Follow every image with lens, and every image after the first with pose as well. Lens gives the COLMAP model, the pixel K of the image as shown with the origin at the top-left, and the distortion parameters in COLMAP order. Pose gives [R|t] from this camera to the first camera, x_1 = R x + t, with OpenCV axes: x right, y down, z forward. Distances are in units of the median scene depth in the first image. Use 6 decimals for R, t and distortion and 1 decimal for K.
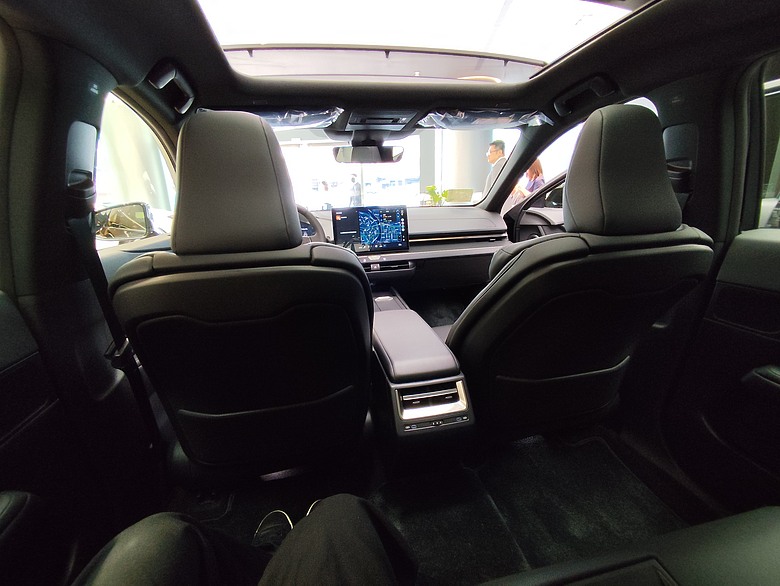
lens RADIAL K [[355.0, 0, 392.4], [0, 355.0, 296.7], [0, 0, 1]] dist [0.004315, 0.000177]
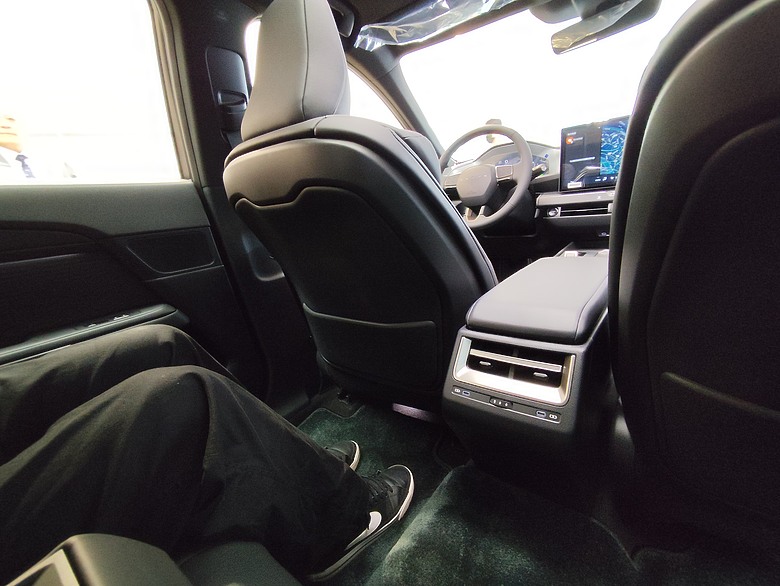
lens RADIAL K [[355.0, 0, 391.3], [0, 355.0, 290.5], [0, 0, 1]] dist [0.004315, 0.000177]
pose [[0.628892, 0.152146, -0.762461, 0.289024], [-0.121847, 0.987835, 0.096618, 0.080860], [0.767886, 0.032142, 0.639780, 0.291548]]
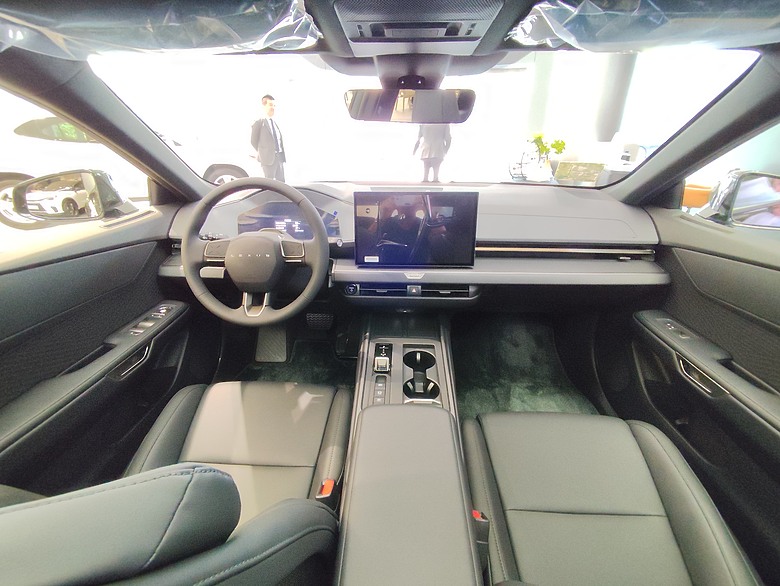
lens RADIAL K [[355.0, 0, 392.1], [0, 355.0, 299.0], [0, 0, 1]] dist [0.004315, 0.000177]
pose [[0.966389, 0.139697, -0.215818, 0.067503], [-0.102338, 0.979139, 0.175539, -0.222255], [0.235838, -0.147553, 0.960525, 0.471723]]
